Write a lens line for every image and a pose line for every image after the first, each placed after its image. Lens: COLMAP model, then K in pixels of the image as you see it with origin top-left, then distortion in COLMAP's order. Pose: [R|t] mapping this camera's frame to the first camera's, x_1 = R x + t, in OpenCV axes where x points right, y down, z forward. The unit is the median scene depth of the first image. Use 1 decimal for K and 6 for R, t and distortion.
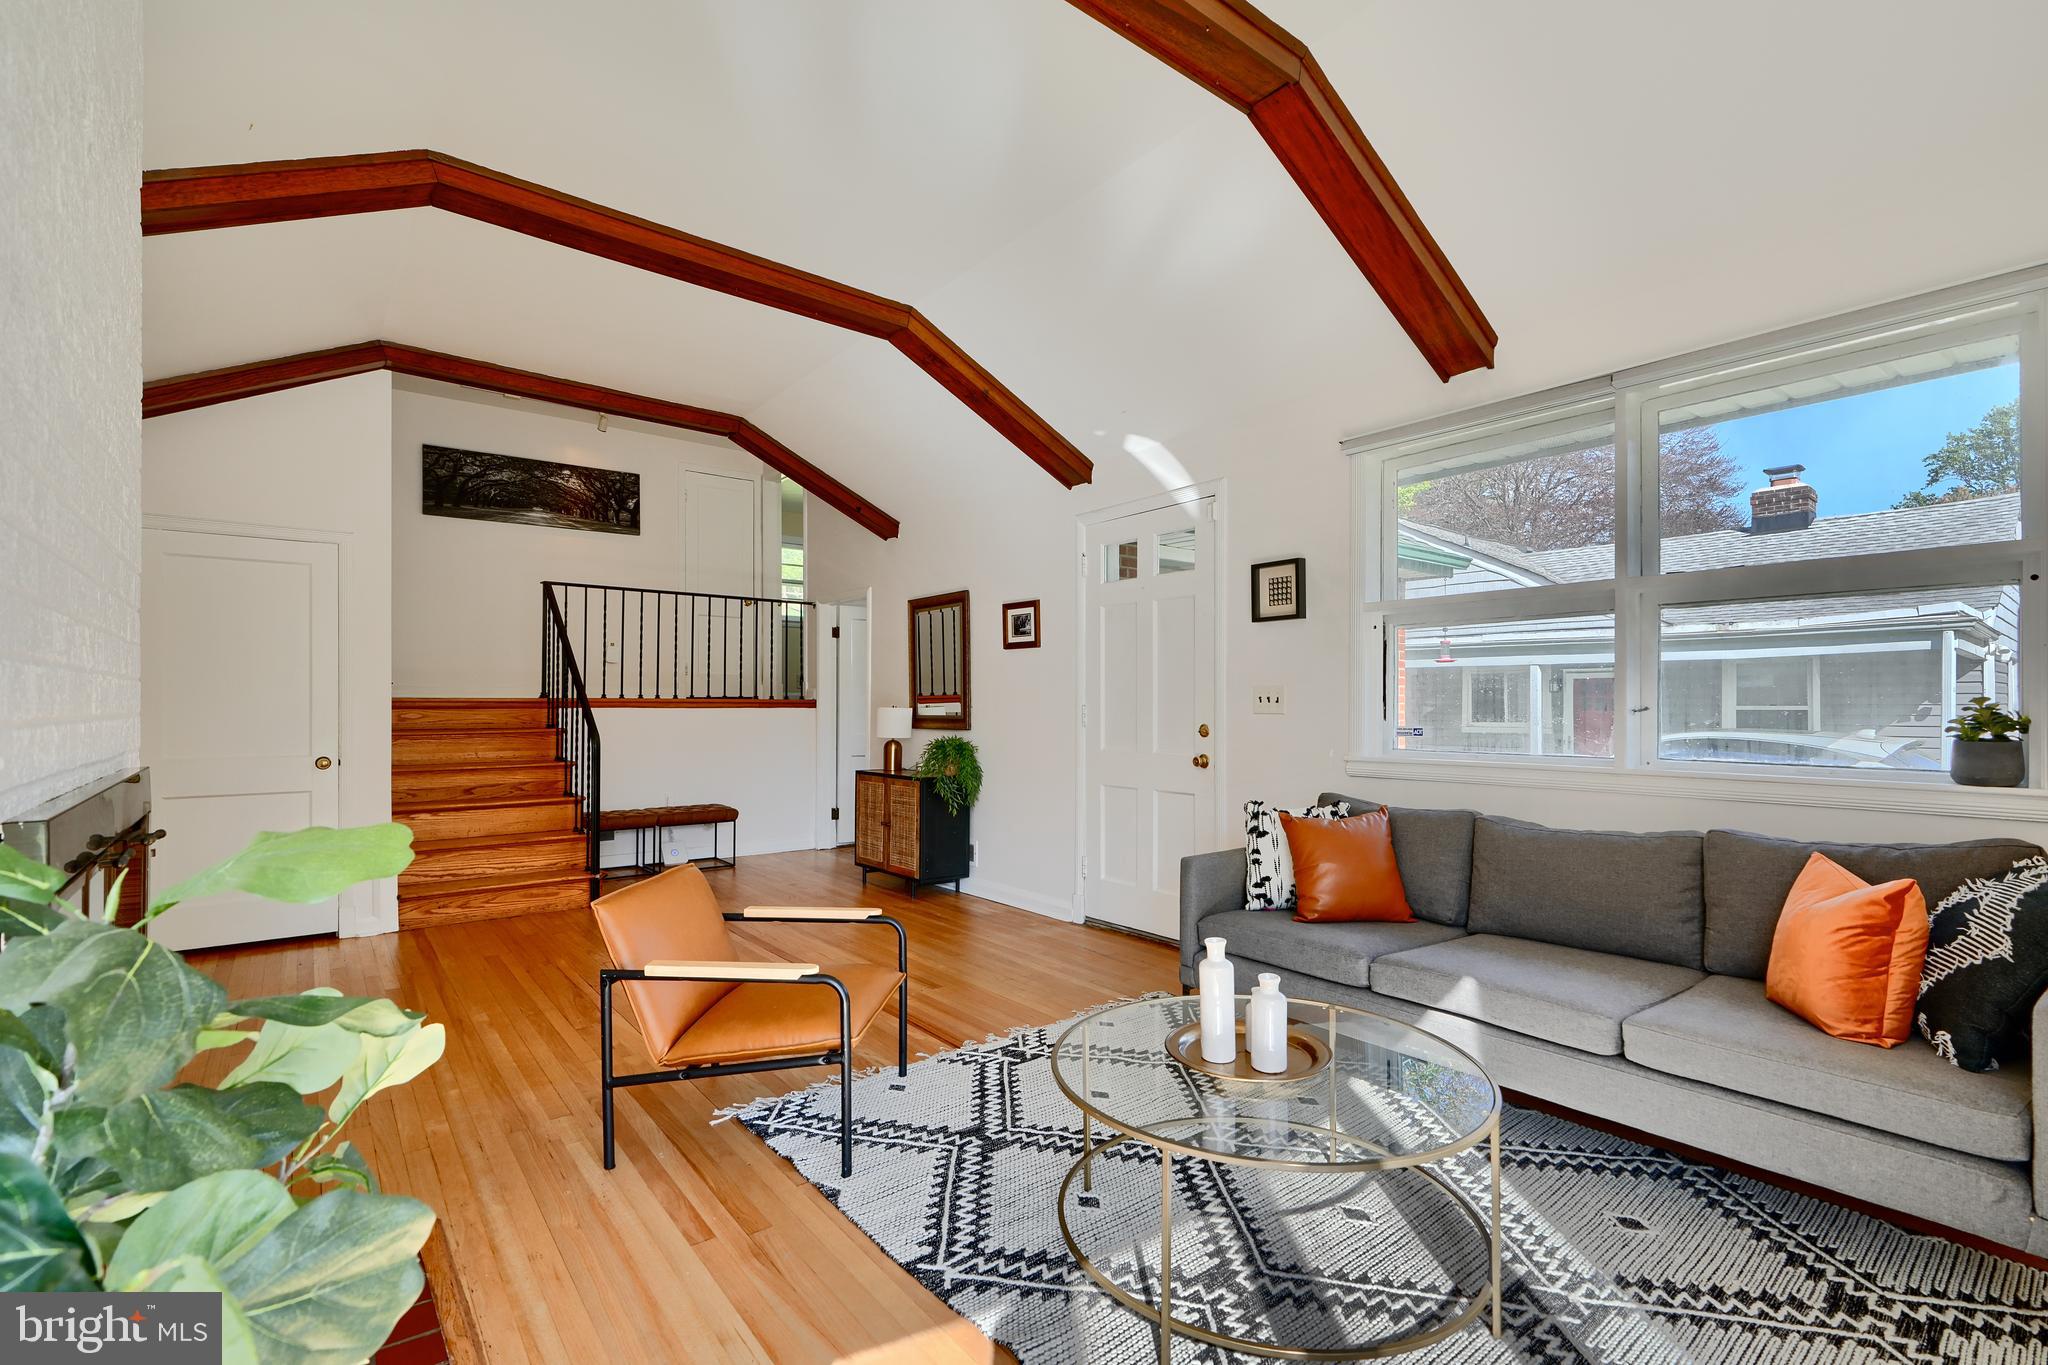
lens RADIAL K [[934.2, 0, 1030.0], [0, 934.2, 700.0], [0, 0, 1]] dist [0.001859, -0.000199]
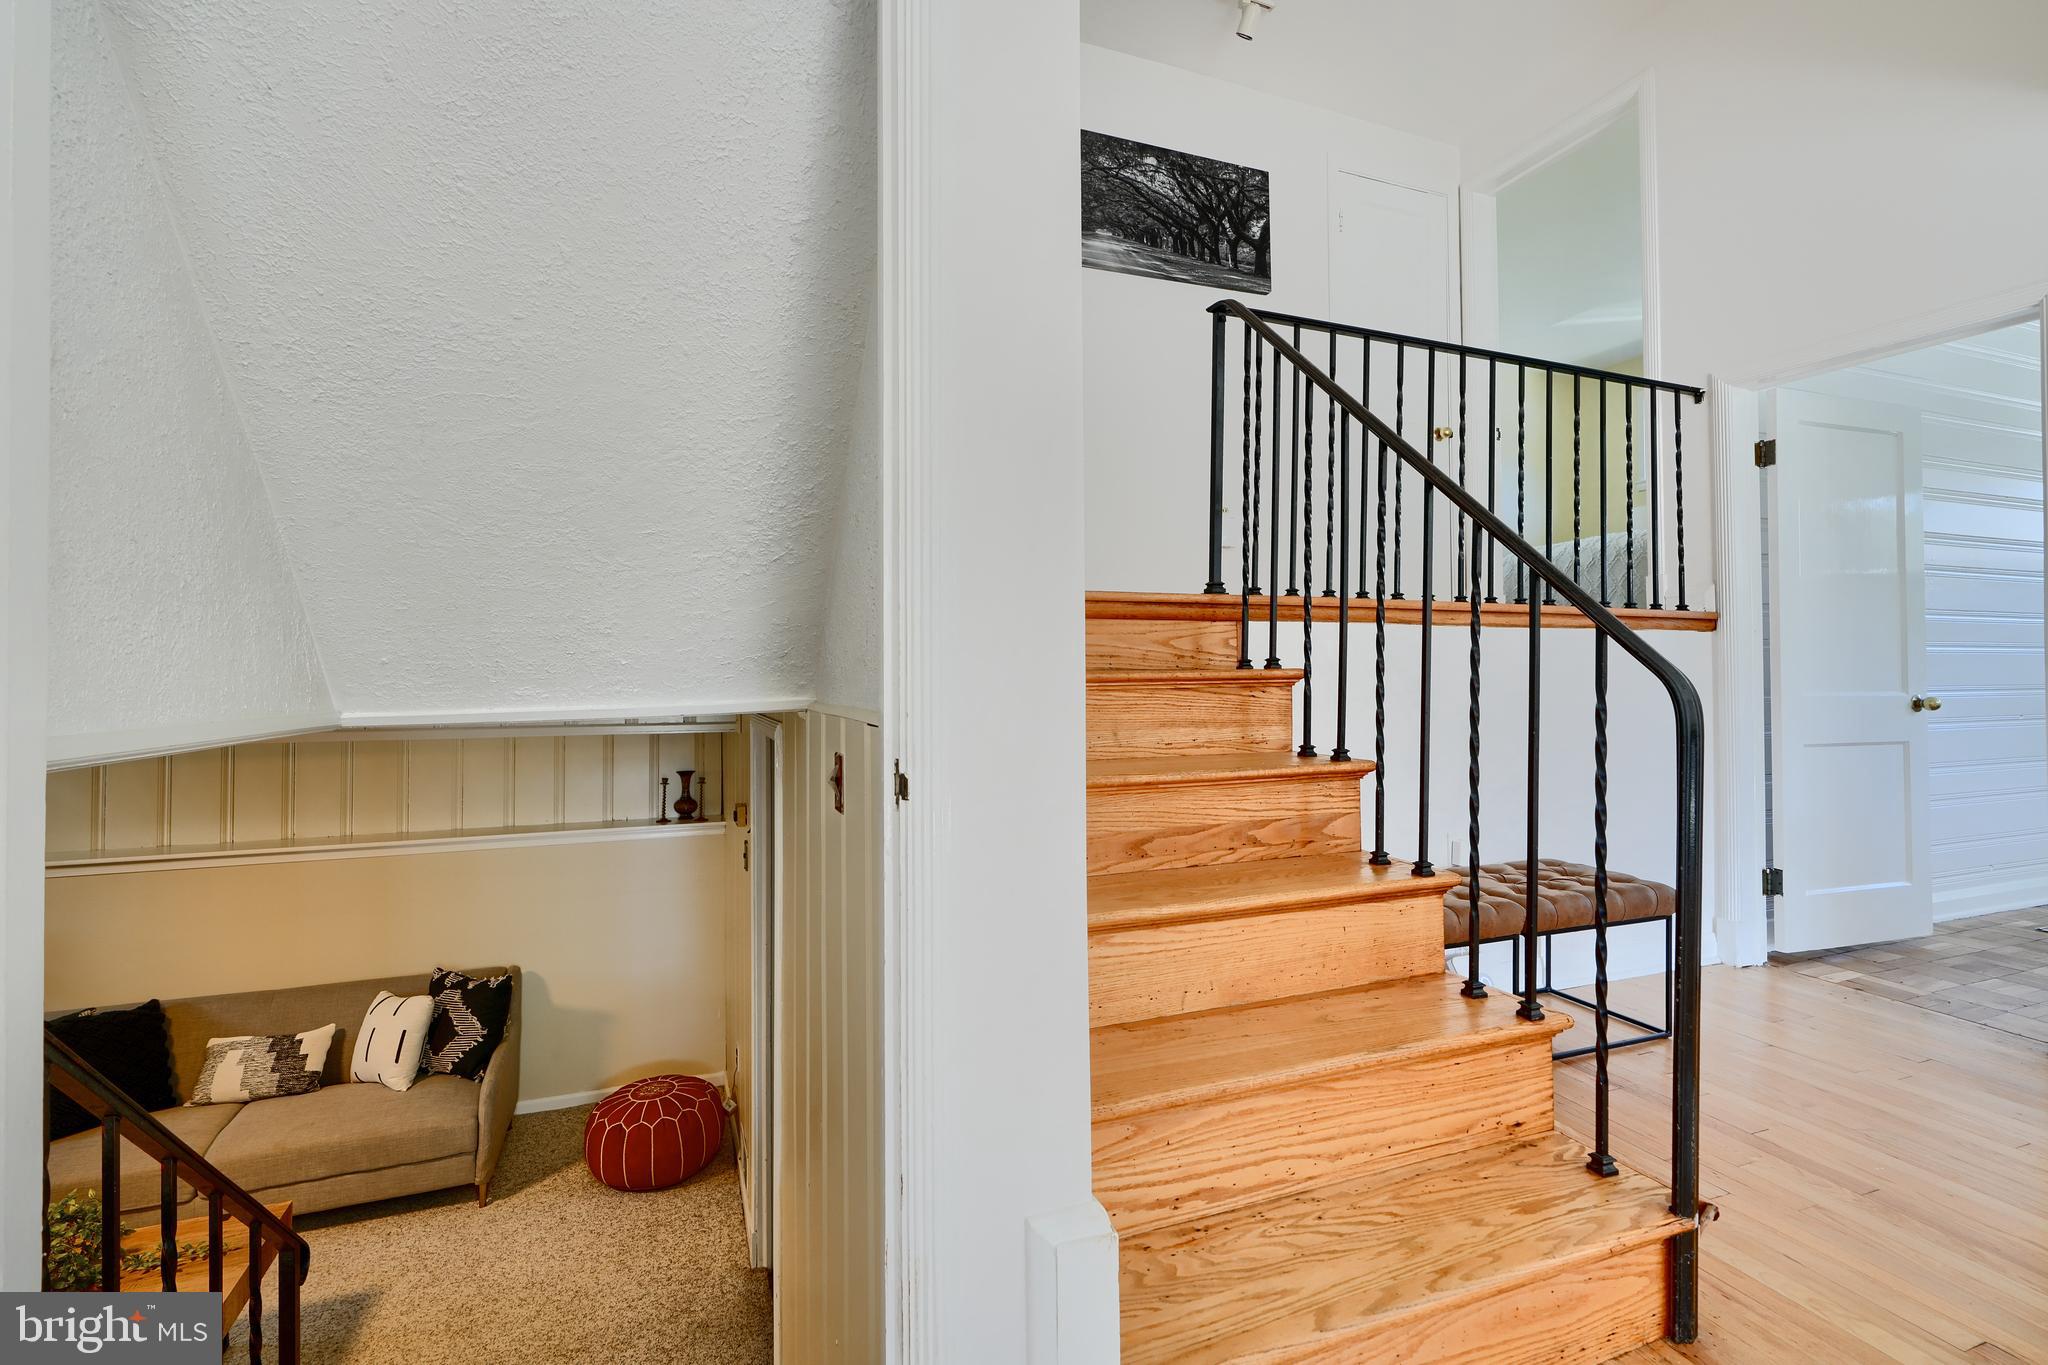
lens RADIAL K [[934.2, 0, 1022.9], [0, 934.2, 672.3], [0, 0, 1]] dist [0.001859, -0.000199]
pose [[0.951435, 0.000223, -0.307849, -0.399246], [0.001008, 0.999992, 0.003841, 0.024502], [0.307848, -0.003965, 0.951427, 0.496793]]
